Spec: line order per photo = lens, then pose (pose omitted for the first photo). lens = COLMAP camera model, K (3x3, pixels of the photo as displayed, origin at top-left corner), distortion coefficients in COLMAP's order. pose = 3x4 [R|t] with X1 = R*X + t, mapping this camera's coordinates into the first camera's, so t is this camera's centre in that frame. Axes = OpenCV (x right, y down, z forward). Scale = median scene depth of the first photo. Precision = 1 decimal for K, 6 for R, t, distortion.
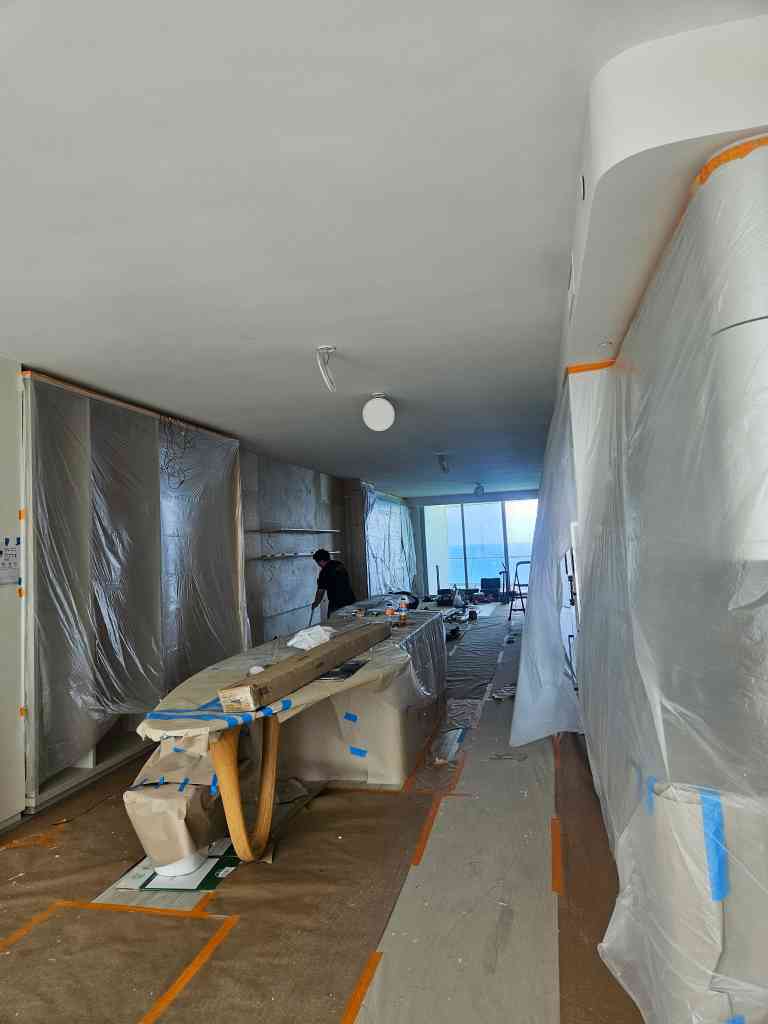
lens RADIAL K [[653.4, 0, 382.9], [0, 653.4, 497.0], [0, 0, 1]] dist [-0.000670, -0.000793]
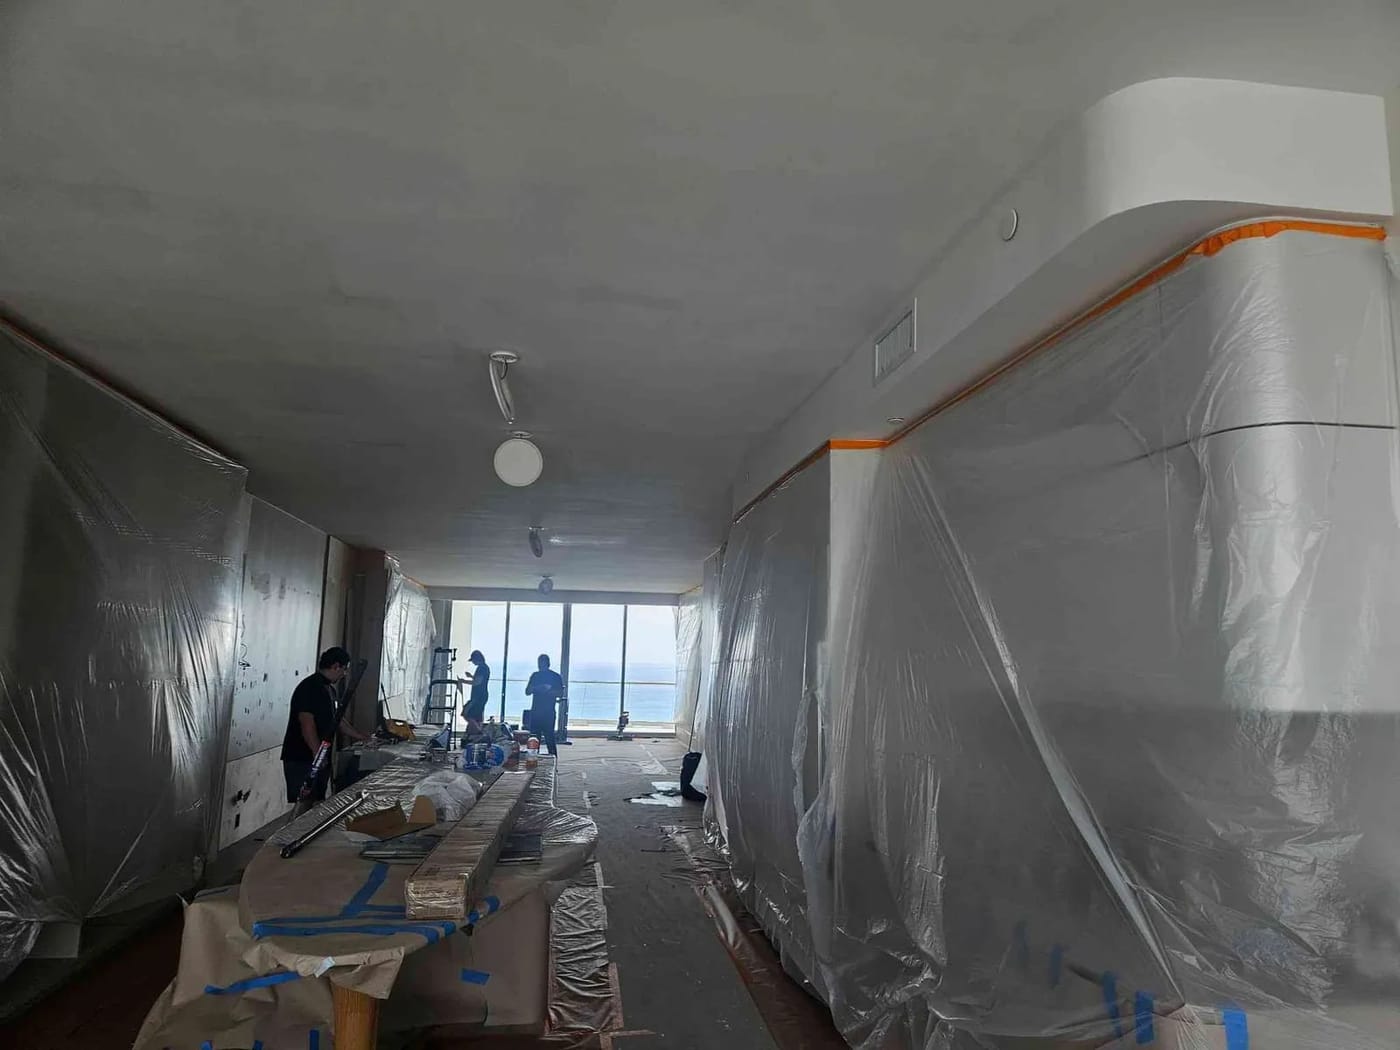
lens RADIAL K [[902.2, 0, 689.6], [0, 902.2, 526.7], [0, 0, 1]] dist [0.005818, 0.002016]
pose [[0.928927, 0.121595, 0.349728, -0.211979], [-0.093921, 0.991027, -0.095097, 0.017445], [-0.358154, 0.055491, 0.932012, 0.072965]]
